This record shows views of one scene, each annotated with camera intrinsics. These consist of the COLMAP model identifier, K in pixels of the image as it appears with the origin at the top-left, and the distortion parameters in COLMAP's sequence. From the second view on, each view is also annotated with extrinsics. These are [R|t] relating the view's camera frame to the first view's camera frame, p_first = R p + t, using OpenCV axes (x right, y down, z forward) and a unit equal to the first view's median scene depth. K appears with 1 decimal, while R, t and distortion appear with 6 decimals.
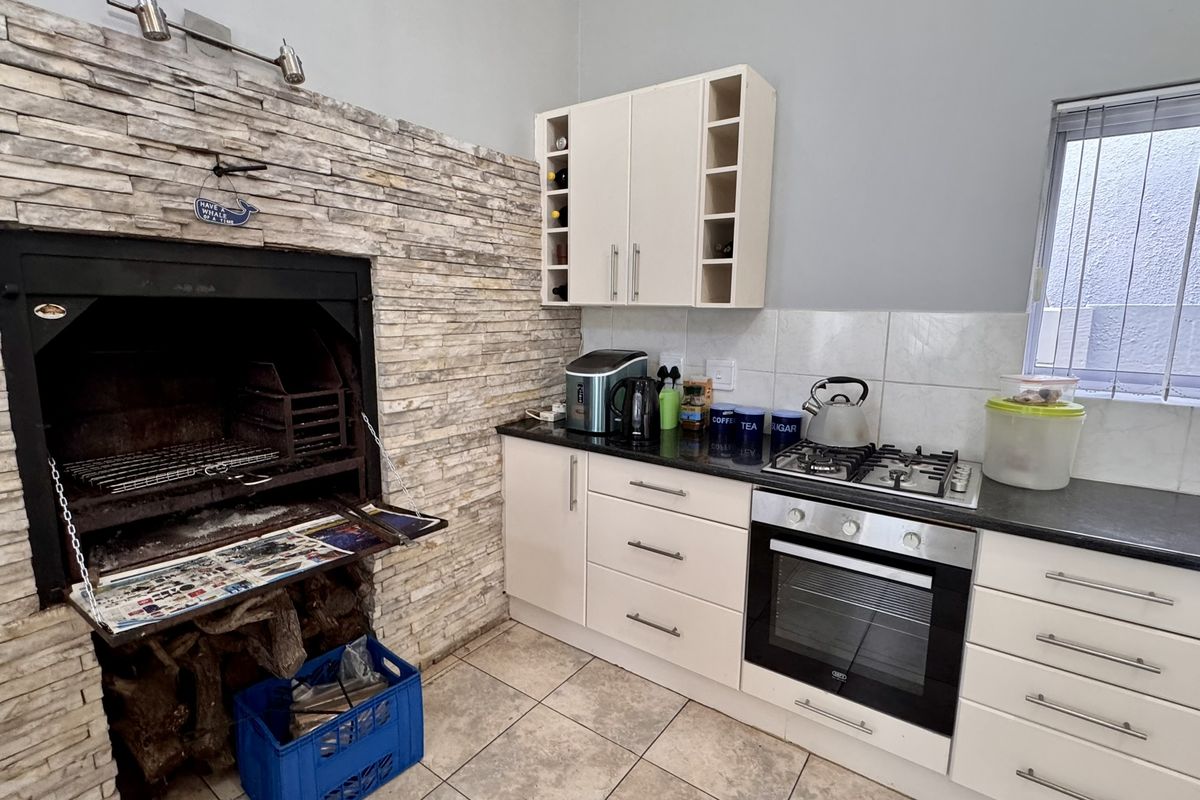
lens RADIAL K [[566.4, 0, 598.9], [0, 566.4, 397.4], [0, 0, 1]] dist [-0.002910, -0.000631]
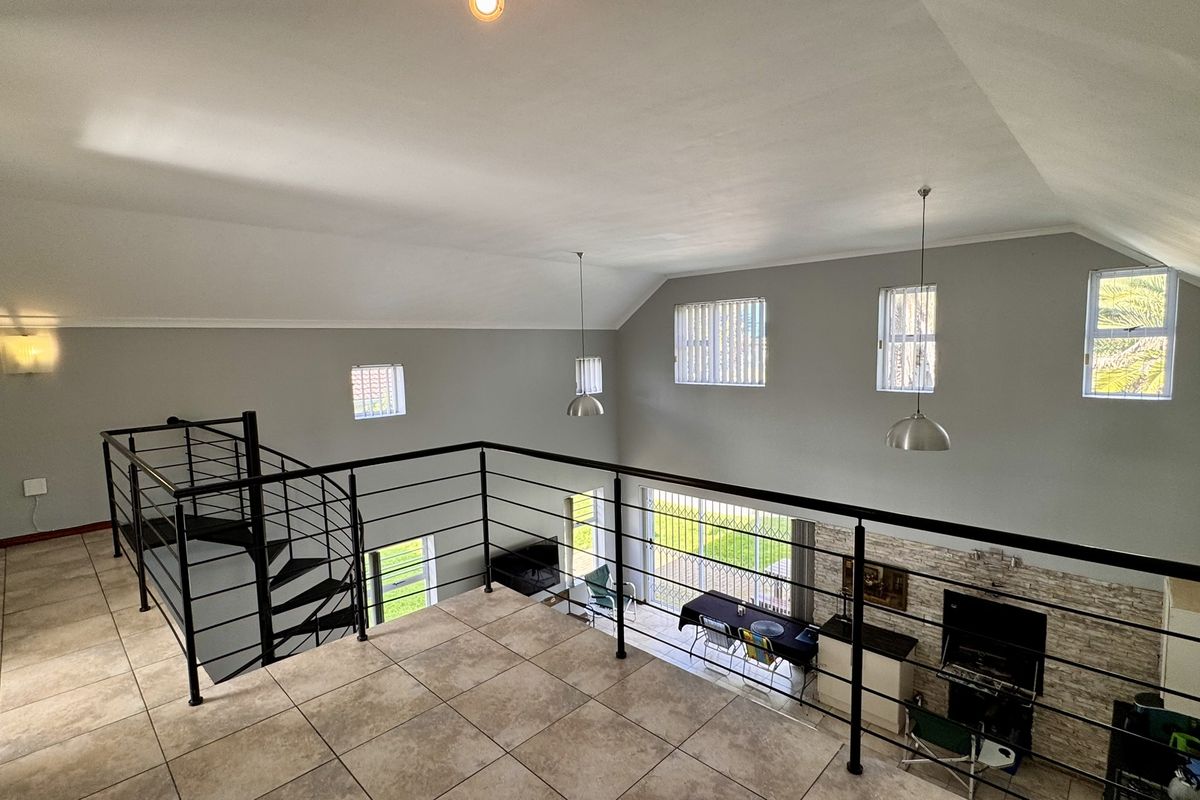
lens RADIAL K [[566.4, 0, 600.3], [0, 566.4, 396.4], [0, 0, 1]] dist [-0.002910, -0.000631]
pose [[-0.141326, 0.079334, -0.986779, 2.659626], [-0.133323, 0.986178, 0.098380, -1.300648], [0.980945, 0.145464, -0.128795, -1.042676]]
